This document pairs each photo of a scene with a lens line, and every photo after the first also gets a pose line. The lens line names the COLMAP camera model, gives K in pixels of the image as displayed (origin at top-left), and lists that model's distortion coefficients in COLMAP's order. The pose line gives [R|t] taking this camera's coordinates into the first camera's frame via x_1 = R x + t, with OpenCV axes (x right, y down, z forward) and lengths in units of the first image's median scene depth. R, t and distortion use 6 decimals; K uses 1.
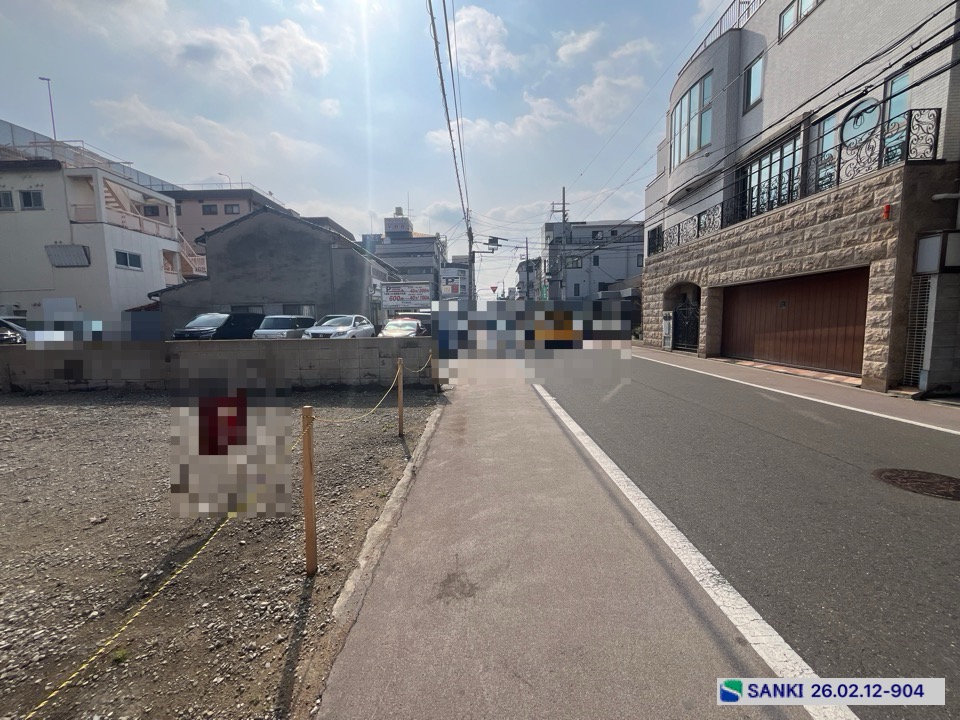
lens RADIAL K [[390.1, 0, 476.9], [0, 390.1, 360.9], [0, 0, 1]] dist [-0.002435, 0.000066]
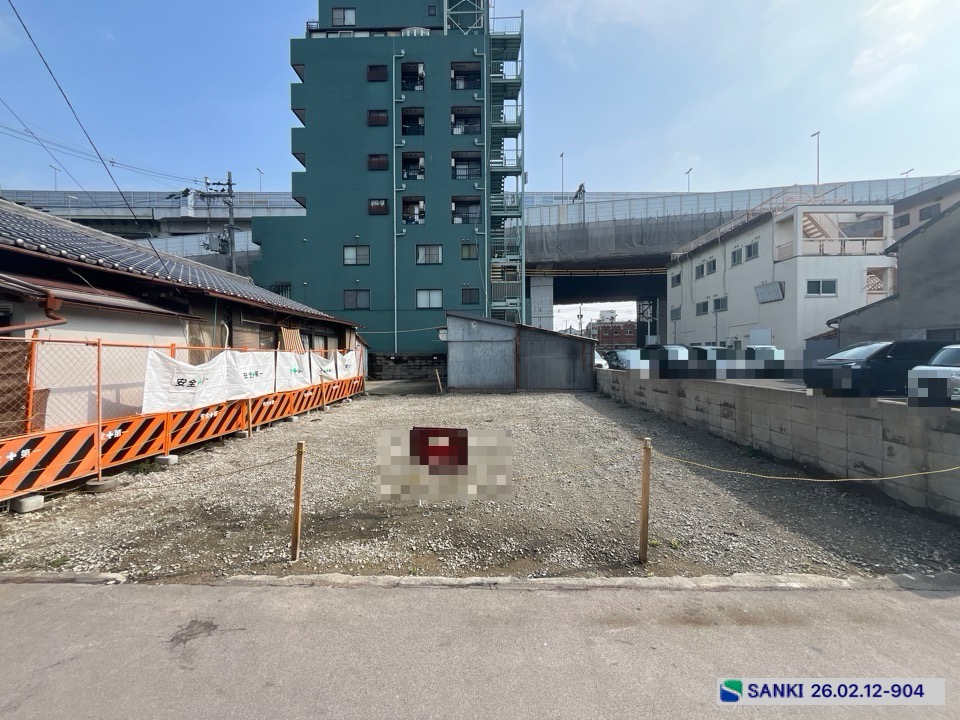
lens RADIAL K [[390.1, 0, 476.9], [0, 390.1, 360.7], [0, 0, 1]] dist [-0.002435, 0.000066]
pose [[-0.011399, 0.033958, -0.999358, 0.105693], [-0.094361, 0.994927, 0.034884, -0.031330], [0.995473, 0.094698, -0.008137, 0.179395]]
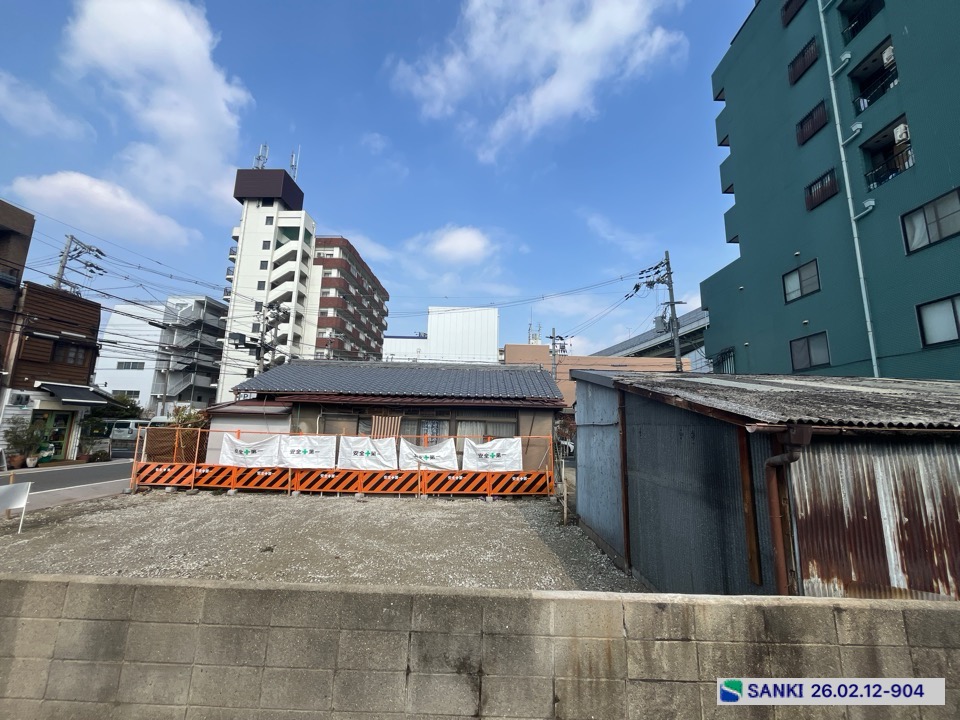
lens RADIAL K [[390.1, 0, 477.4], [0, 390.1, 360.8], [0, 0, 1]] dist [-0.002435, 0.000066]
pose [[-0.999967, -0.006899, -0.004269, -0.518687], [-0.006585, 0.997556, -0.069559, -0.074703], [0.004739, -0.069528, -0.997569, 0.516615]]
